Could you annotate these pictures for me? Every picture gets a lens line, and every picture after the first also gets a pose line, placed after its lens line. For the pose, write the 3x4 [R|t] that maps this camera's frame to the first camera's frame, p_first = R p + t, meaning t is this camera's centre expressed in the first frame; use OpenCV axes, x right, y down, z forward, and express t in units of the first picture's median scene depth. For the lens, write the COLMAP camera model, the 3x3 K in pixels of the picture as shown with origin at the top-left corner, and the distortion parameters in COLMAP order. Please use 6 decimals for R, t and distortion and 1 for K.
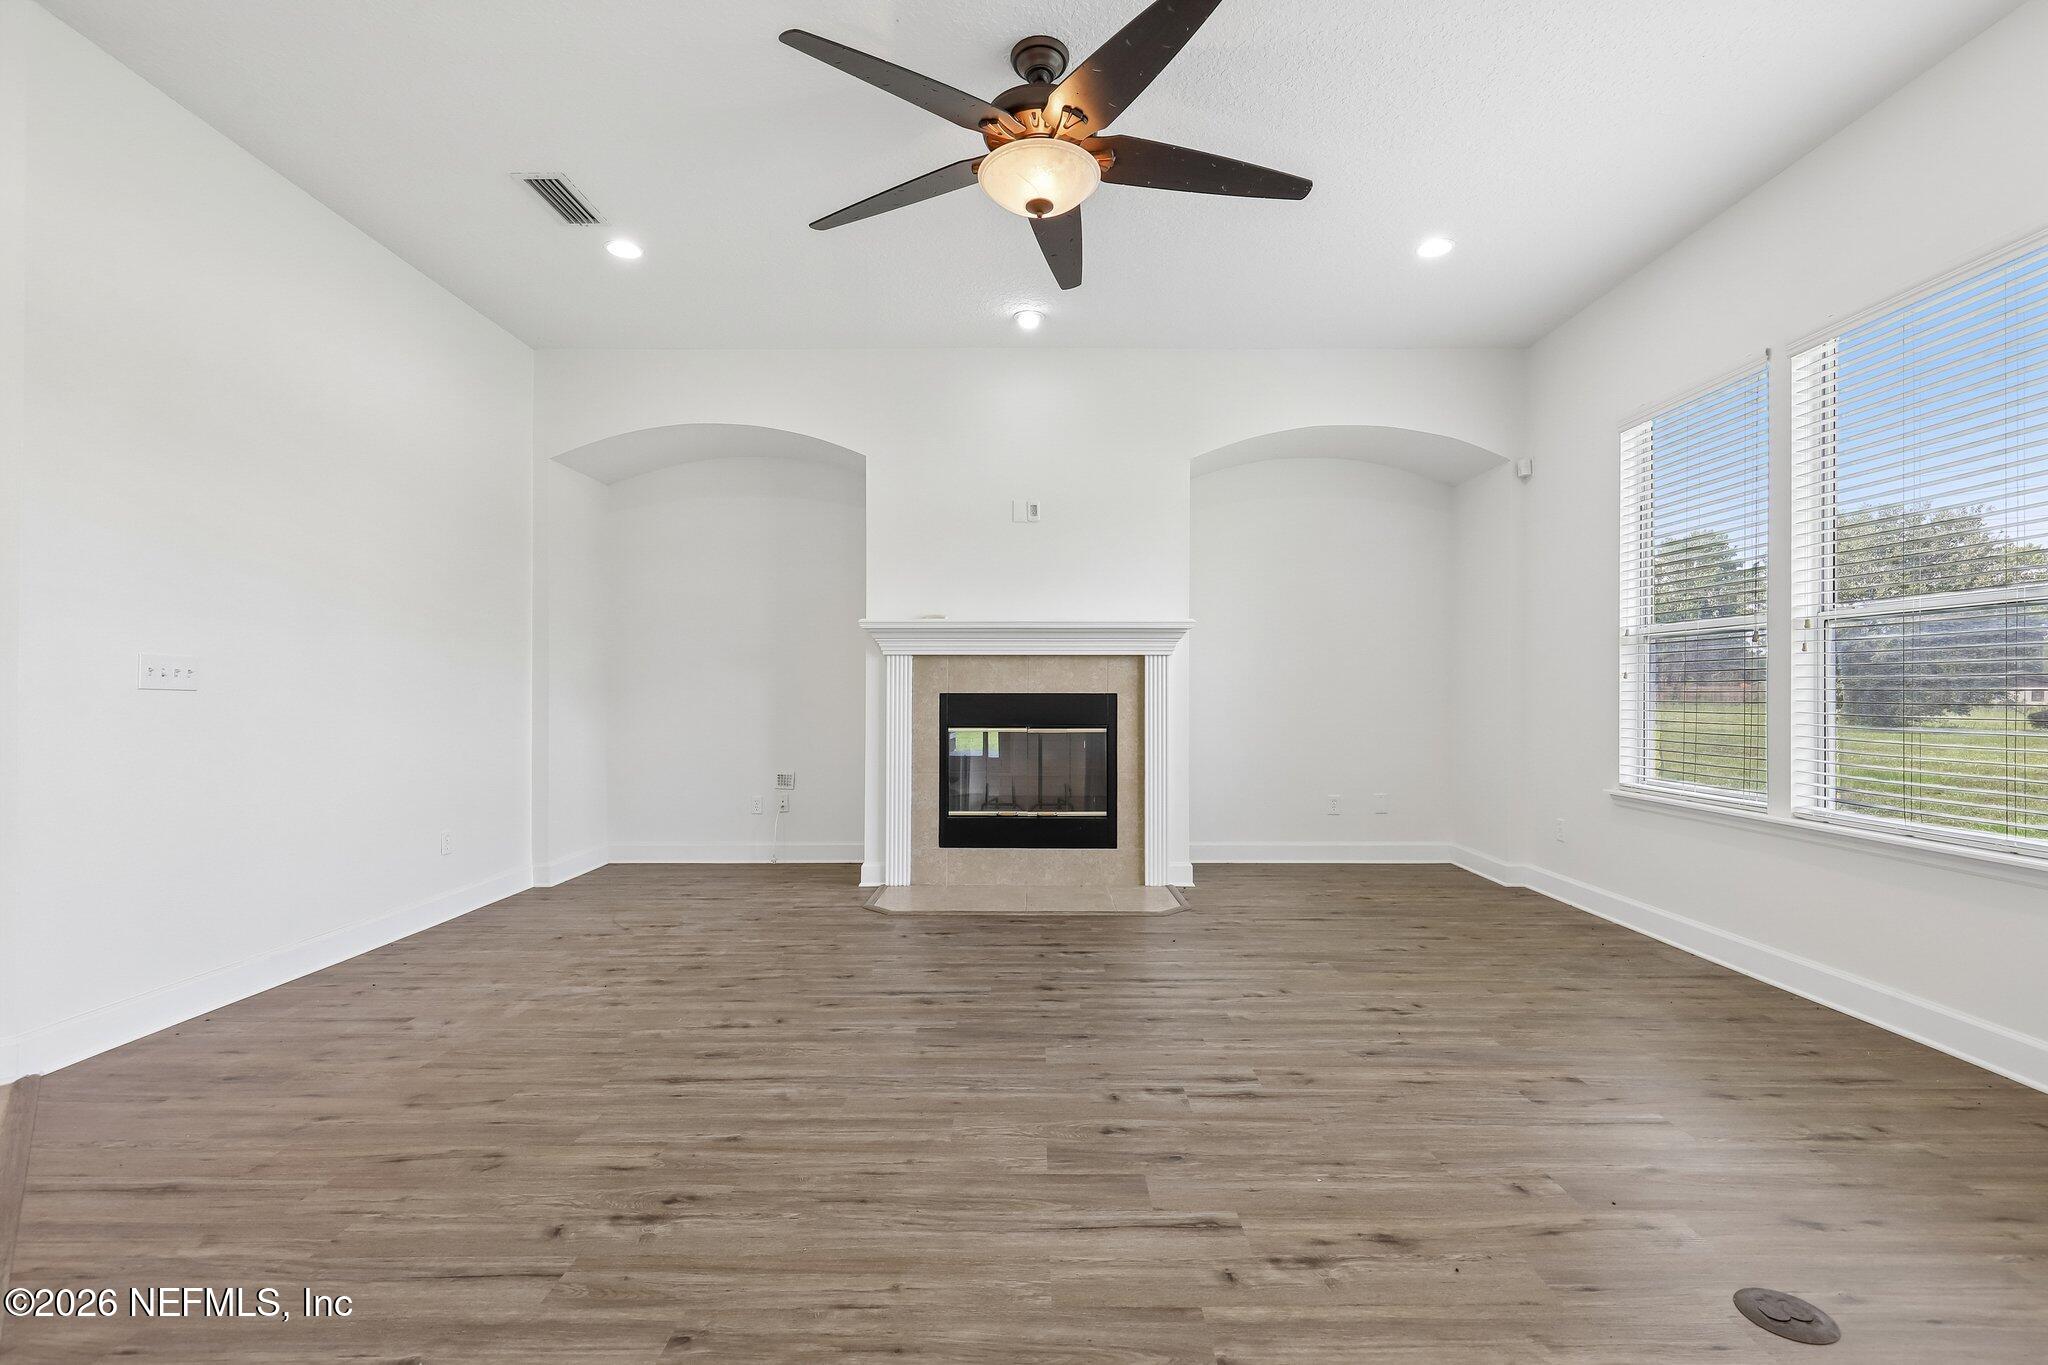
lens RADIAL K [[923.5, 0, 1031.1], [0, 923.5, 691.6], [0, 0, 1]] dist [-0.000197, -0.000221]
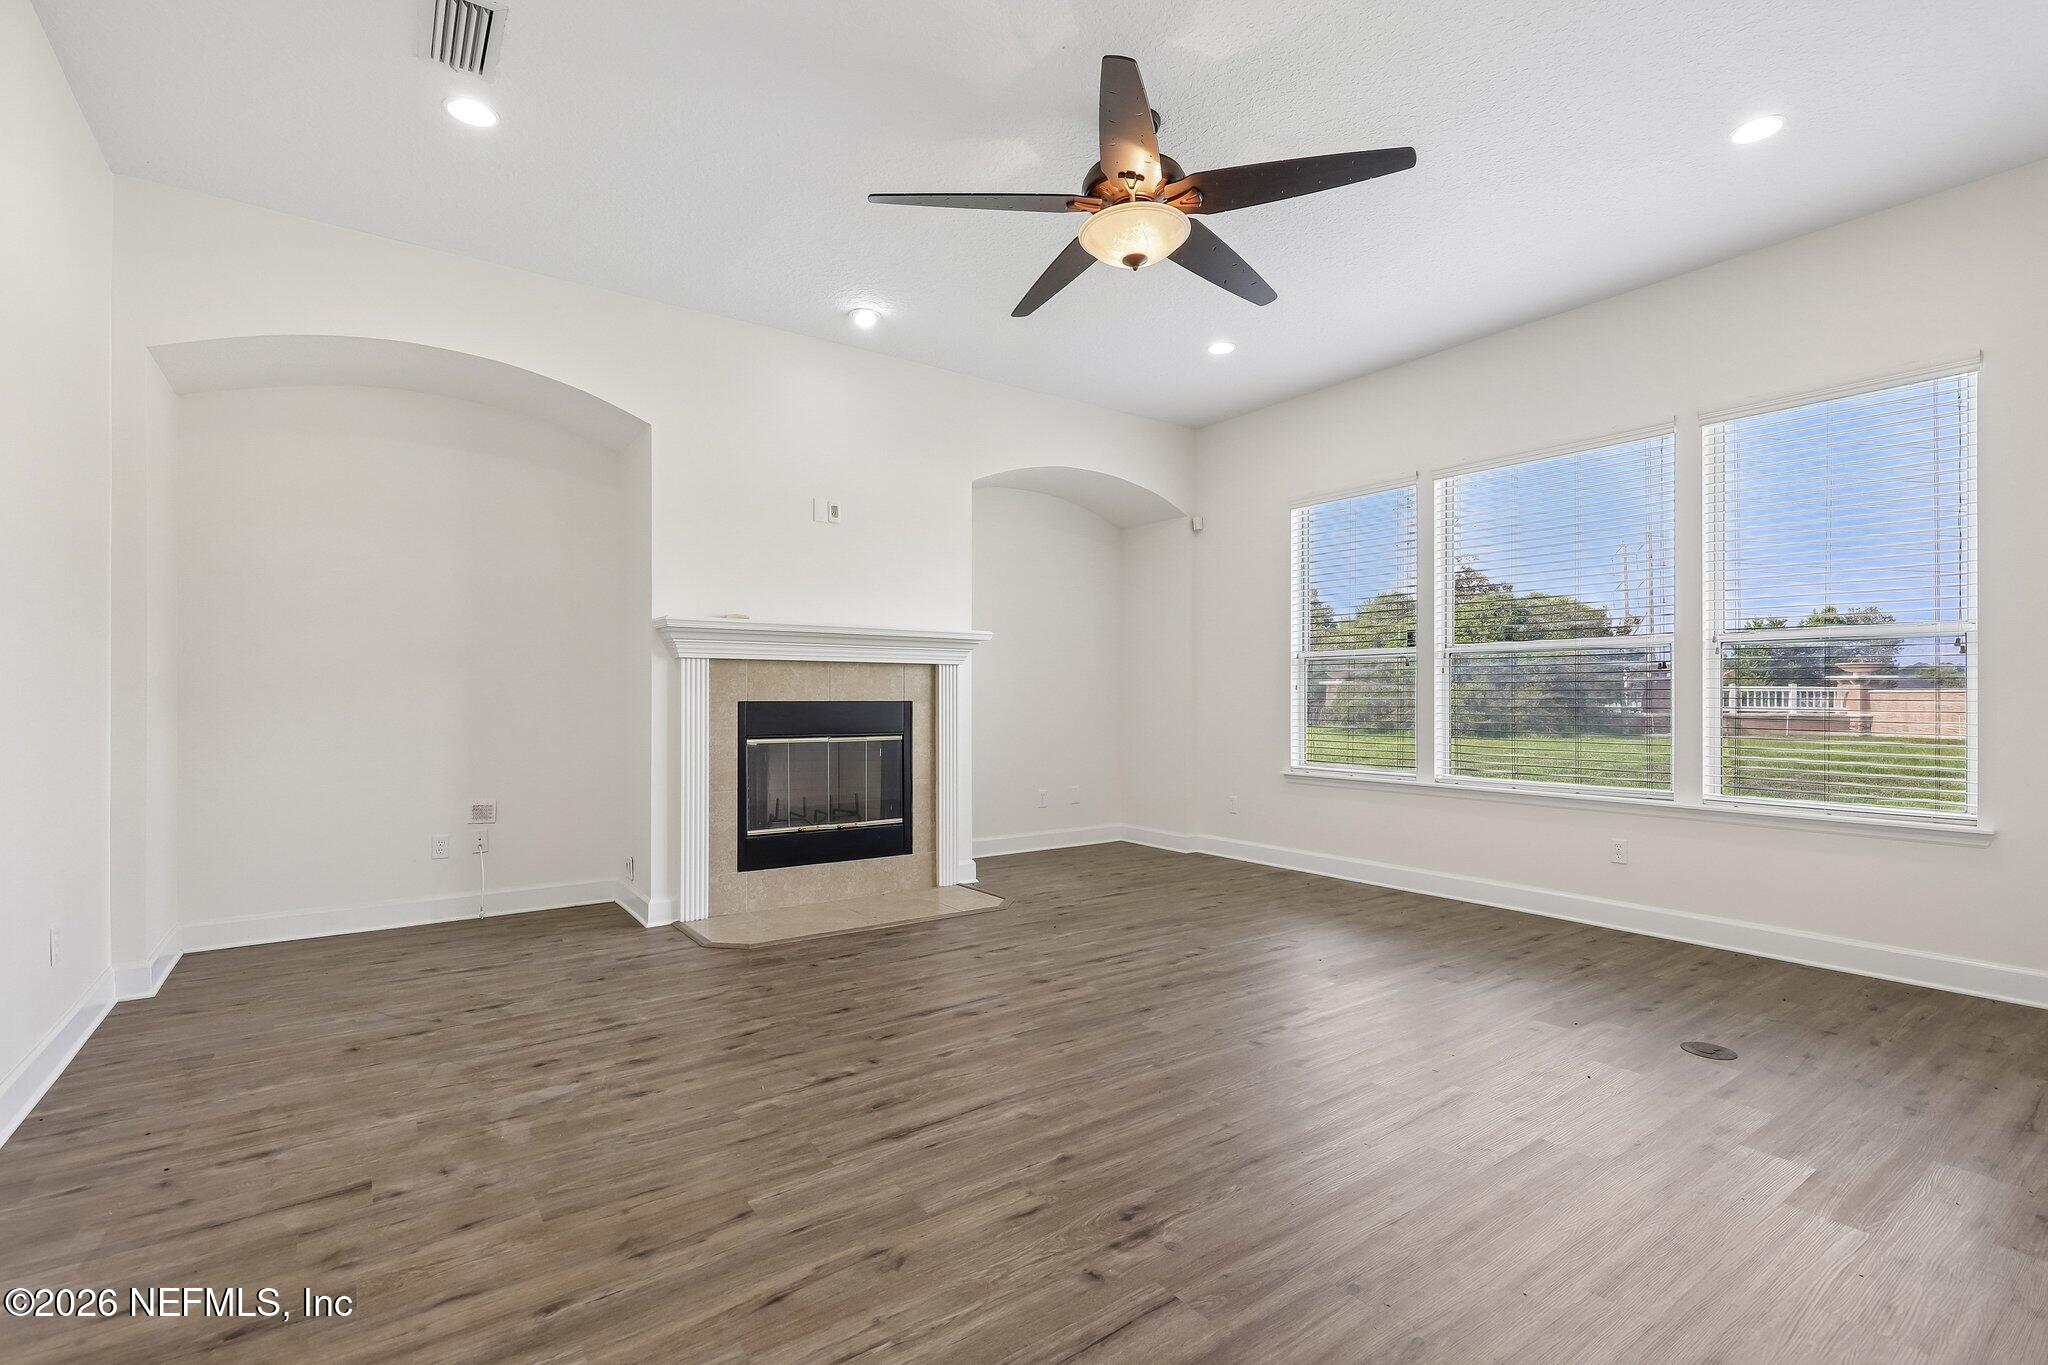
lens RADIAL K [[930.0, 0, 1029.1], [0, 930.0, 691.7], [0, 0, 1]] dist [0.000462, -0.000186]
pose [[0.811366, 0.004140, 0.584524, -0.501904], [0.000245, 0.999972, -0.007423, -0.000998], [-0.584538, 0.006166, 0.811343, 0.119287]]
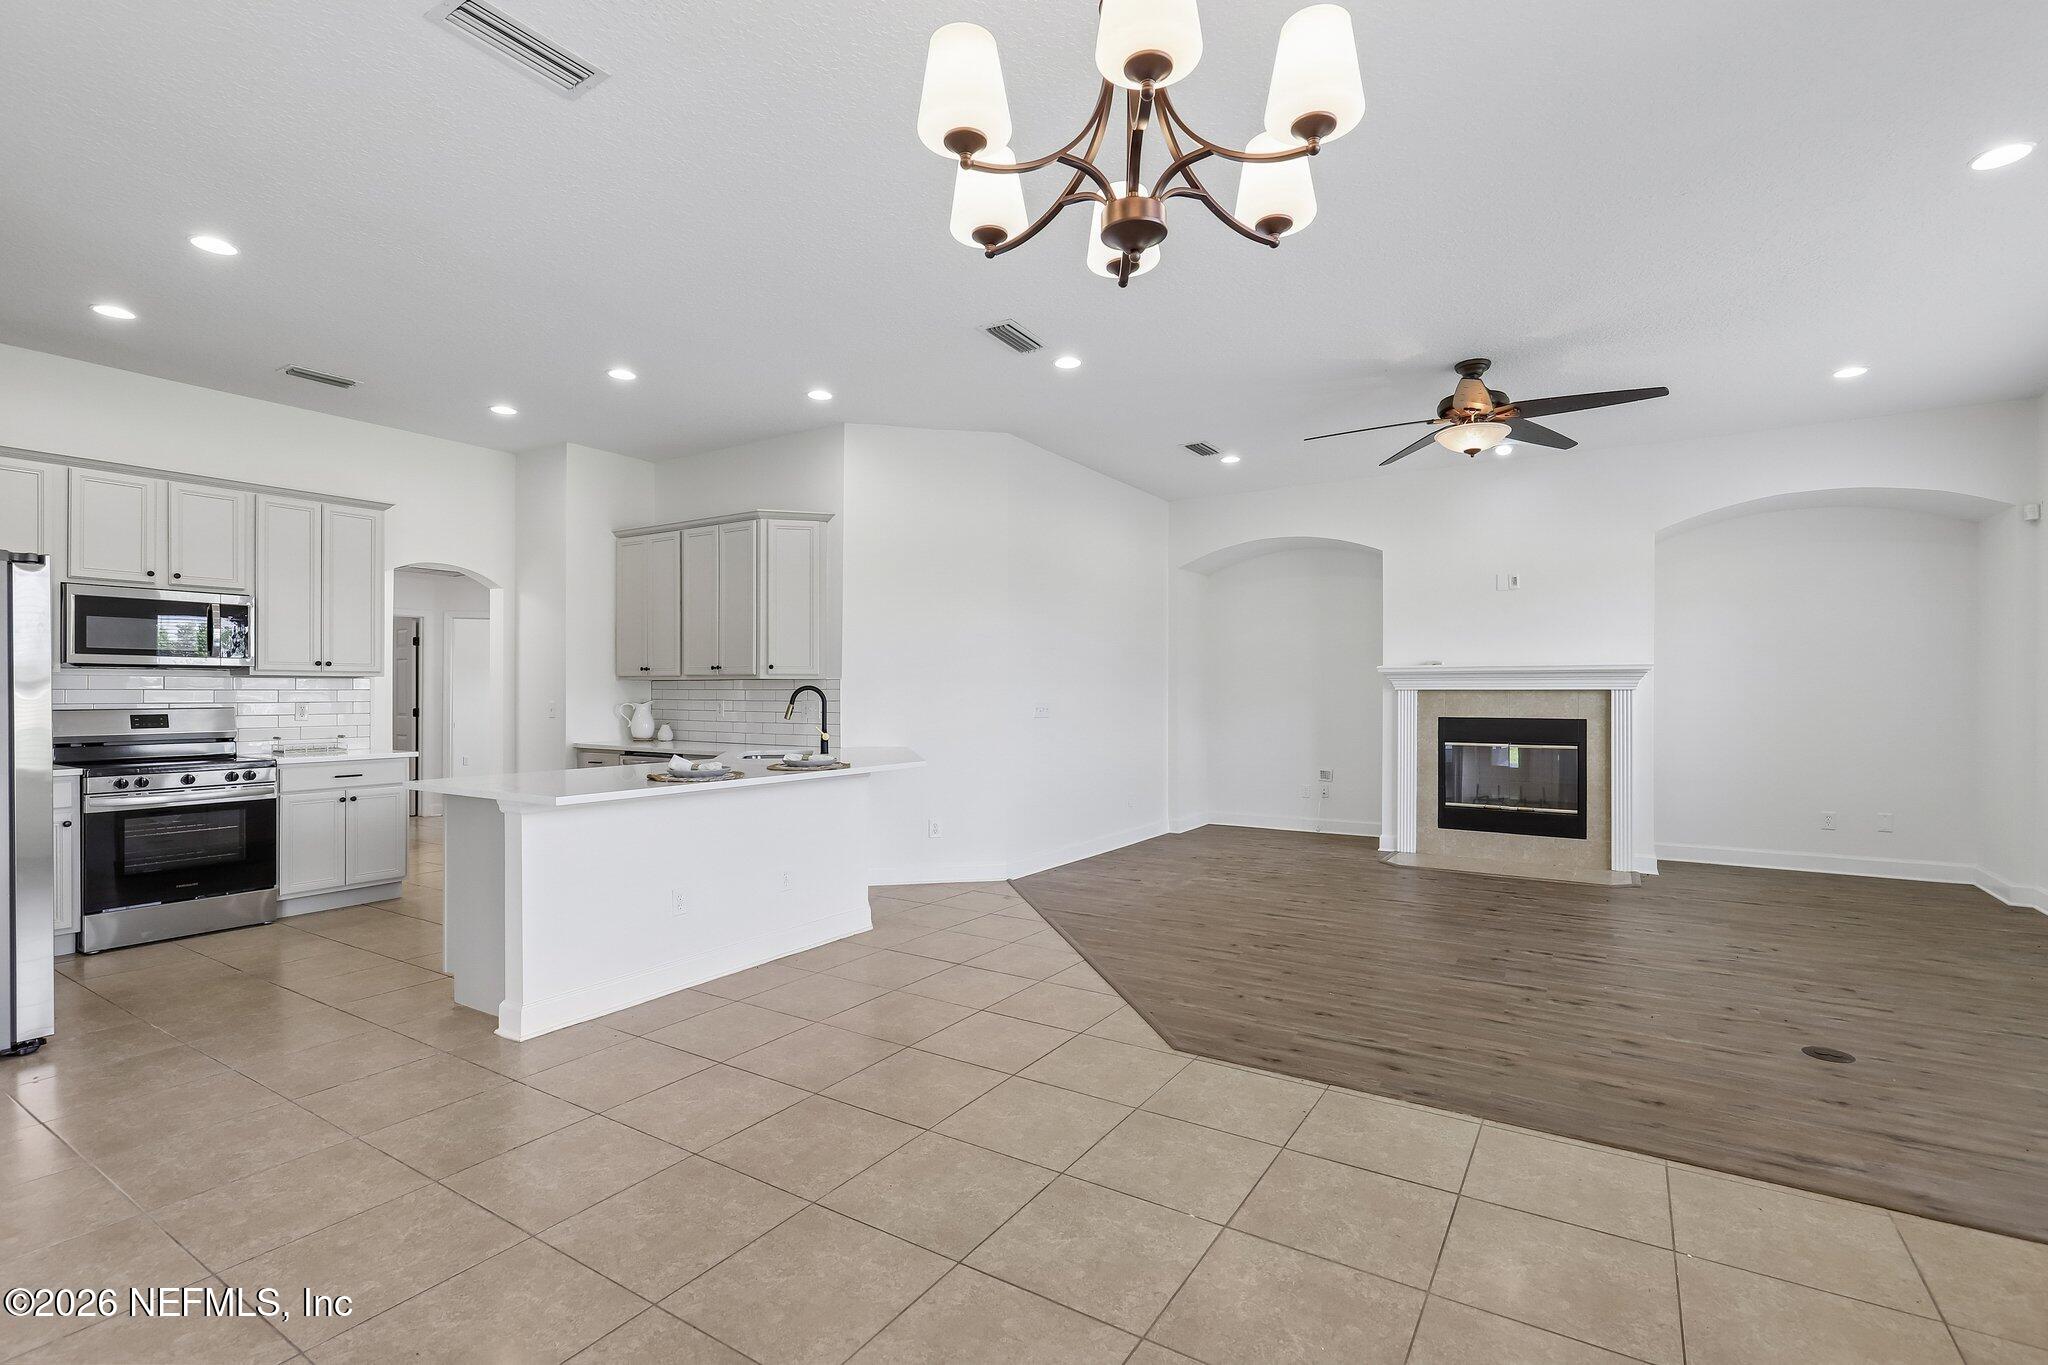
lens RADIAL K [[928.2, 0, 1037.4], [0, 928.2, 691.5], [0, 0, 1]] dist [0.002204, -0.001029]
pose [[0.846652, -0.000884, -0.532147, 0.168264], [0.000746, 1.000000, -0.000474, -0.046025], [0.532147, 0.000005, 0.846652, -0.634770]]
